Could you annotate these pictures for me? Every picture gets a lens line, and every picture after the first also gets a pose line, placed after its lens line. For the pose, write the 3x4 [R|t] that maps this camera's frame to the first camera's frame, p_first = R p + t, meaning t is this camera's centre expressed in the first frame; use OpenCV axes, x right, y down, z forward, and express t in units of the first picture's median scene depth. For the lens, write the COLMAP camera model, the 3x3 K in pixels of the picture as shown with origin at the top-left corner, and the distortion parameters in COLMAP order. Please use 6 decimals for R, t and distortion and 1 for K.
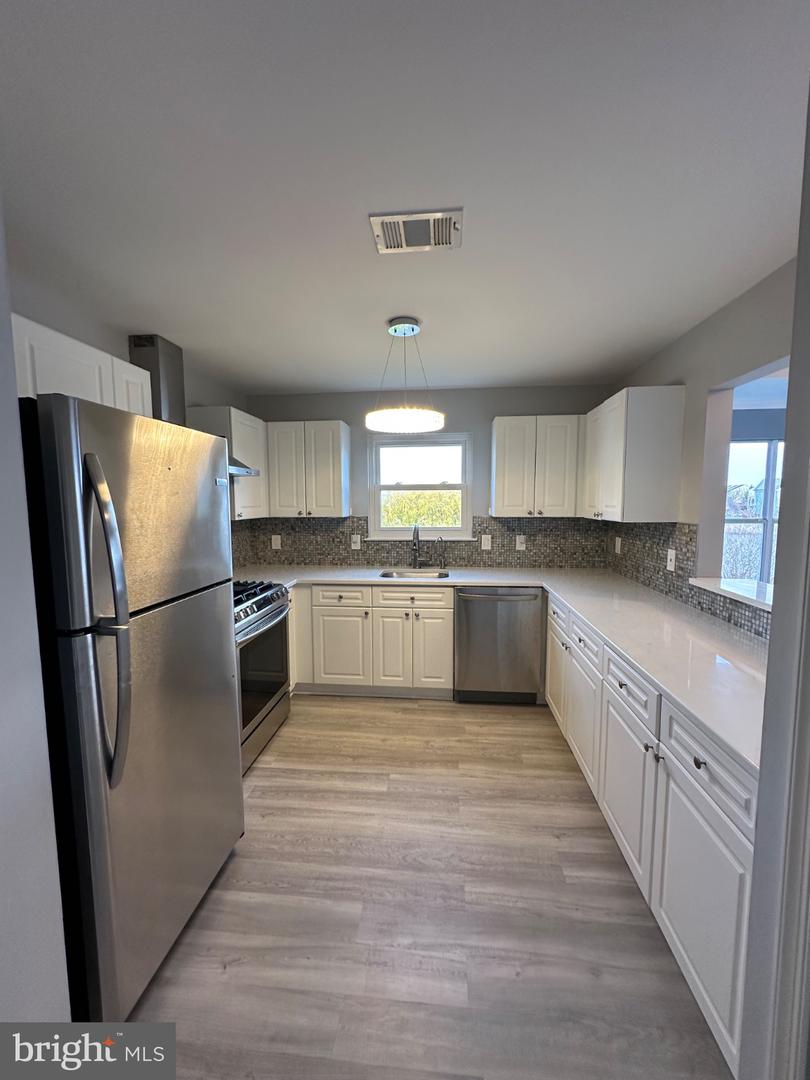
lens RADIAL K [[430.9, 0, 405.0], [0, 430.9, 540.0], [0, 0, 1]] dist [-0.001285, 0.000641]
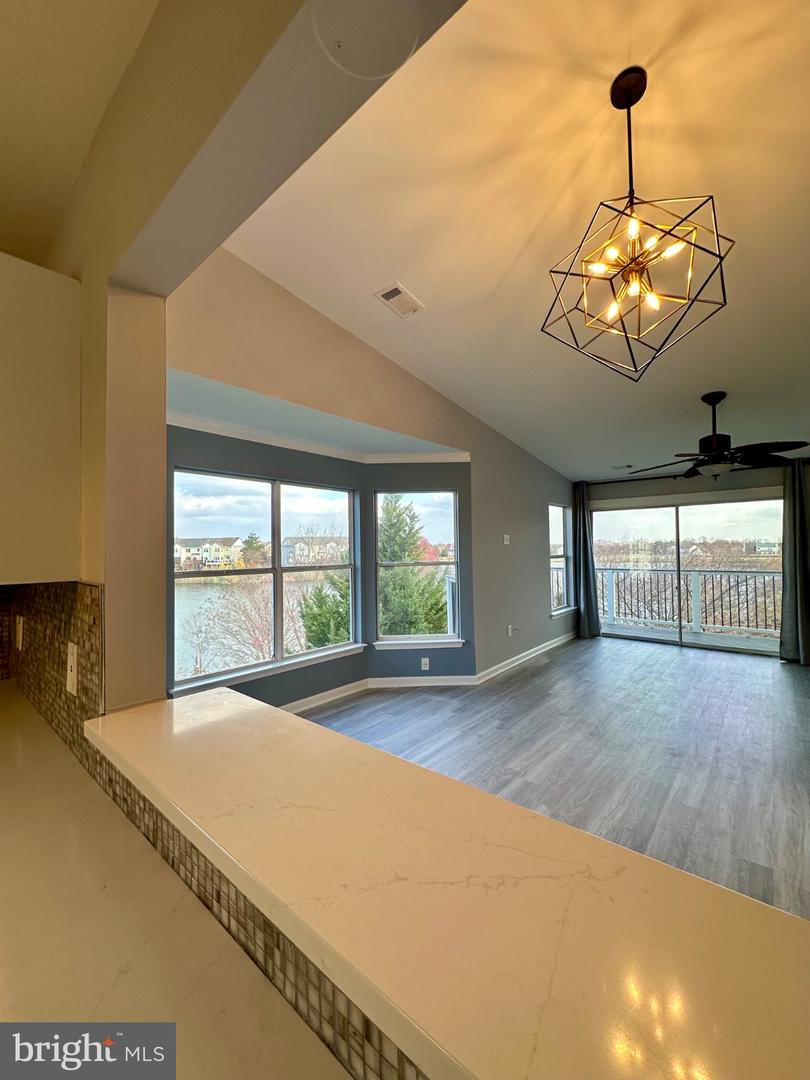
lens RADIAL K [[430.9, 0, 405.0], [0, 430.9, 540.0], [0, 0, 1]] dist [-0.001285, 0.000641]
pose [[0.574290, 0.015465, 0.818506, 0.359332], [0.089836, 0.992593, -0.081787, -0.013046], [-0.813708, 0.120501, 0.568647, 0.369058]]
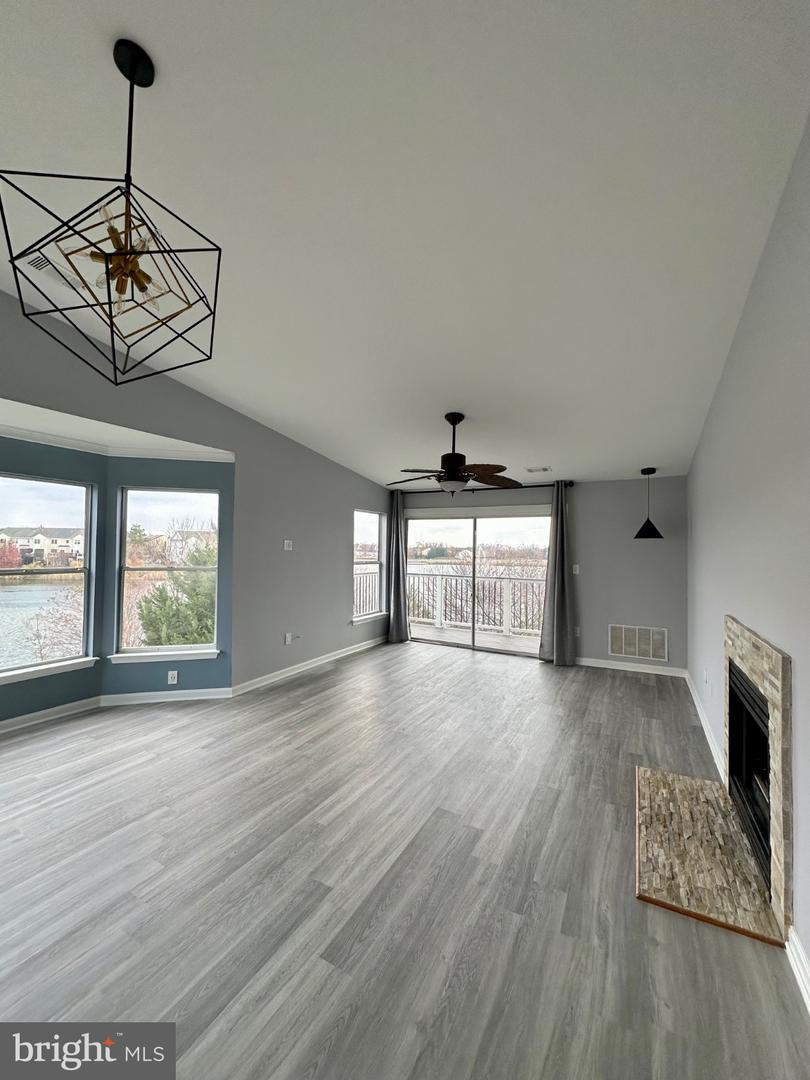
lens RADIAL K [[429.9, 0, 405.0], [0, 429.9, 540.0], [0, 0, 1]] dist [-0.000269, -0.000039]
pose [[0.389627, 0.032364, 0.920404, 0.620056], [0.070533, 0.995399, -0.064860, 0.000679], [-0.918268, 0.090190, 0.385551, -0.015350]]
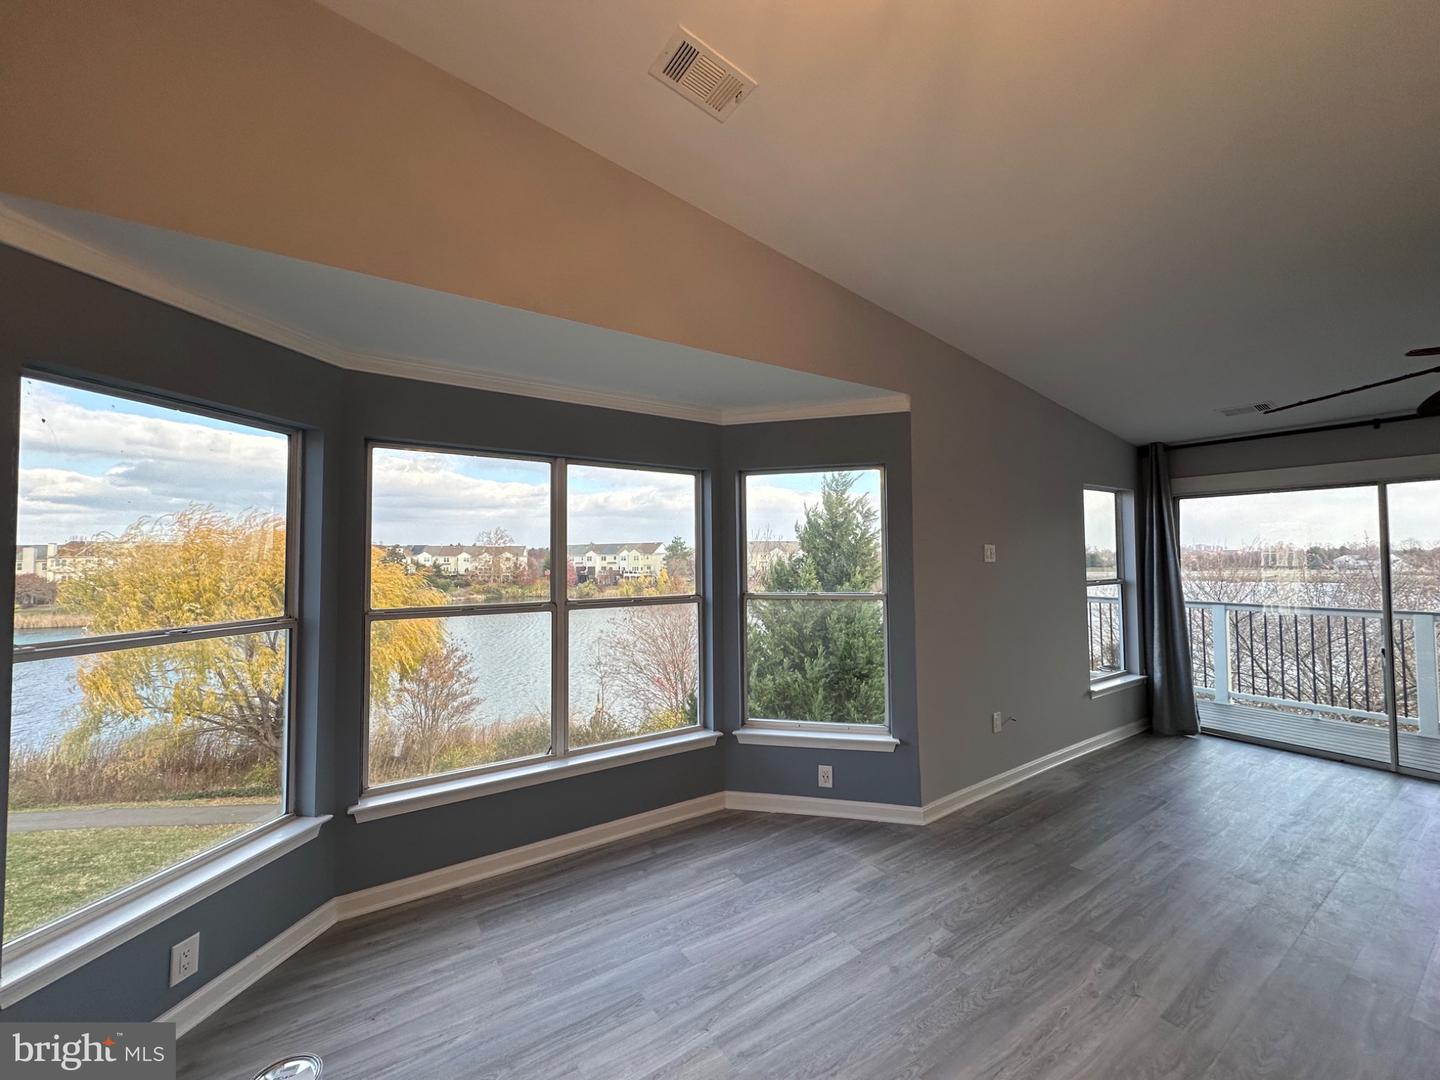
lens RADIAL K [[574.6, 0, 720.0], [0, 574.6, 540.0], [0, 0, 1]] dist [-0.001285, 0.000641]
pose [[0.772828, 0.021315, 0.634257, 0.728356], [0.064918, 0.991538, -0.112423, -0.043151], [-0.631286, 0.128058, 0.764905, 0.426030]]
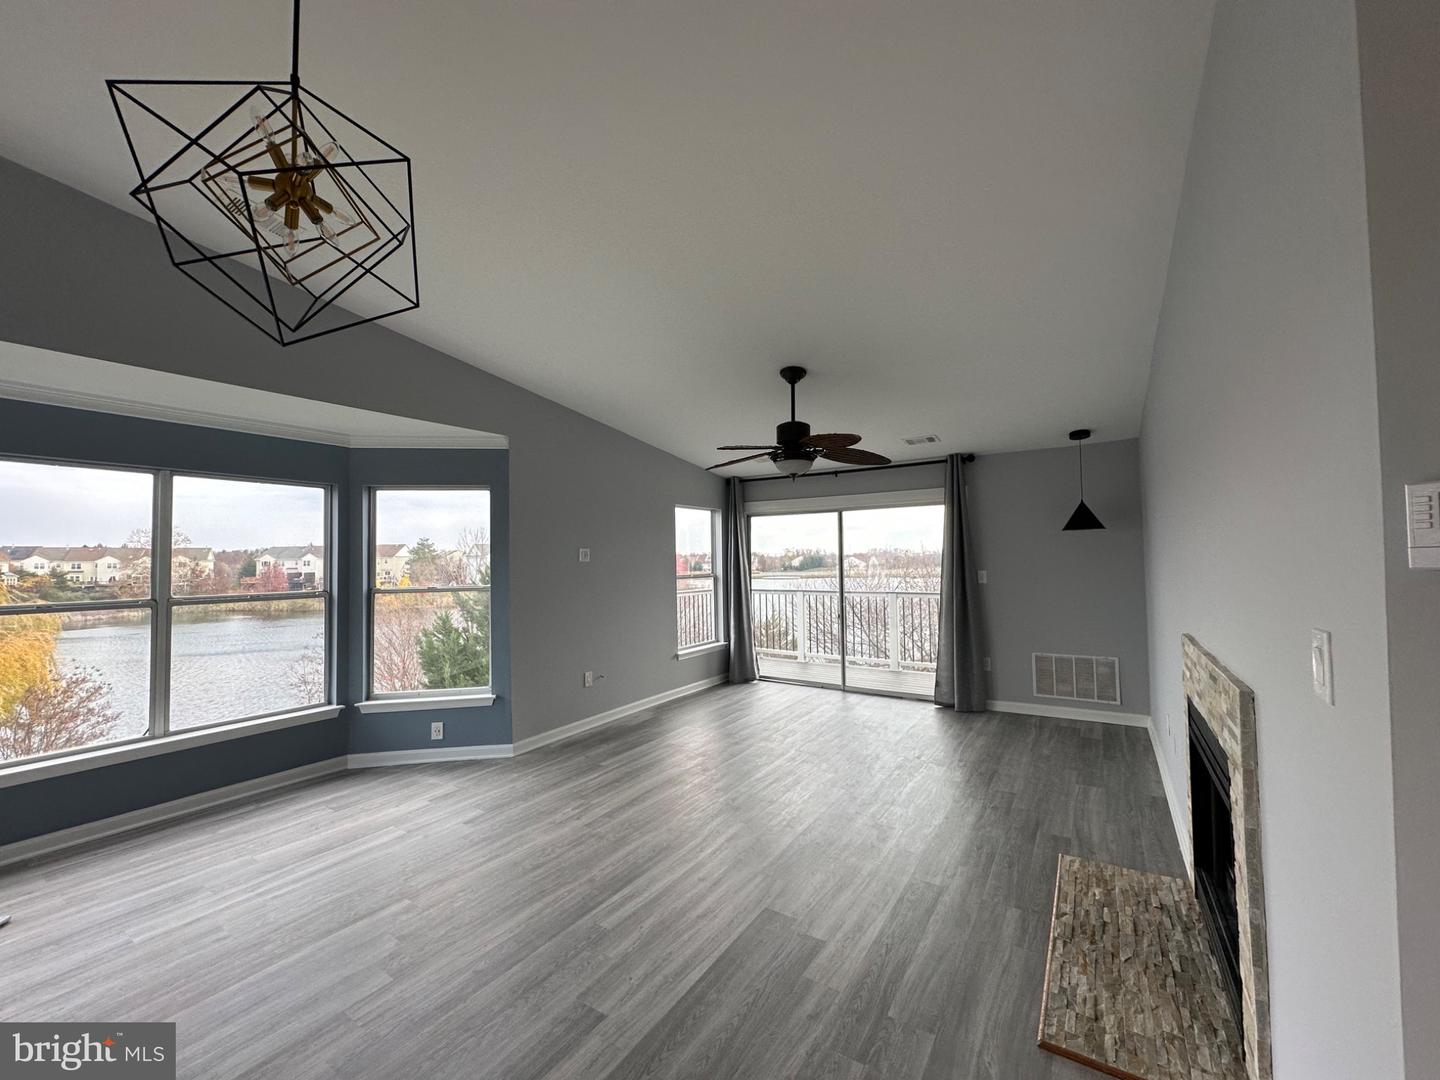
lens RADIAL K [[573.2, 0, 720.0], [0, 573.2, 540.0], [0, 0, 1]] dist [-0.000269, -0.000039]
pose [[0.466266, 0.029882, 0.884140, 0.669957], [0.096944, 0.991684, -0.084641, 0.016544], [-0.879317, 0.125177, 0.459492, -0.078842]]
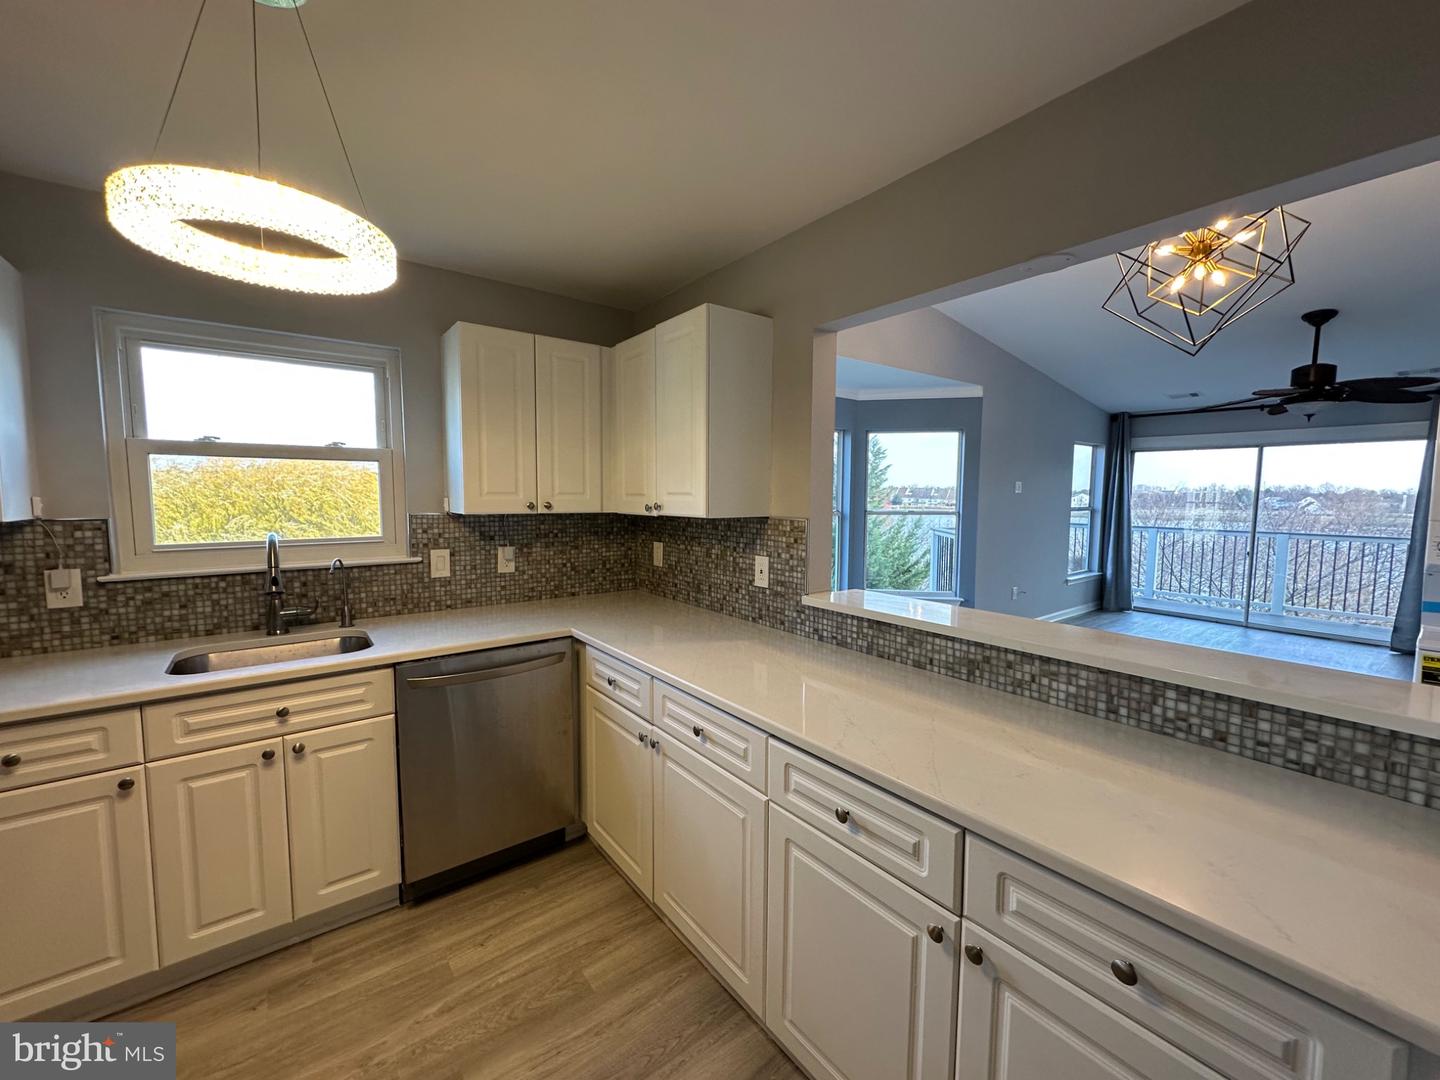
lens RADIAL K [[574.6, 0, 720.0], [0, 574.6, 540.0], [0, 0, 1]] dist [-0.001285, 0.000641]
pose [[0.729378, -0.045476, 0.682598, -0.044320], [0.054198, 0.998493, 0.008610, -0.012258], [-0.681961, 0.030716, 0.730744, 0.295362]]
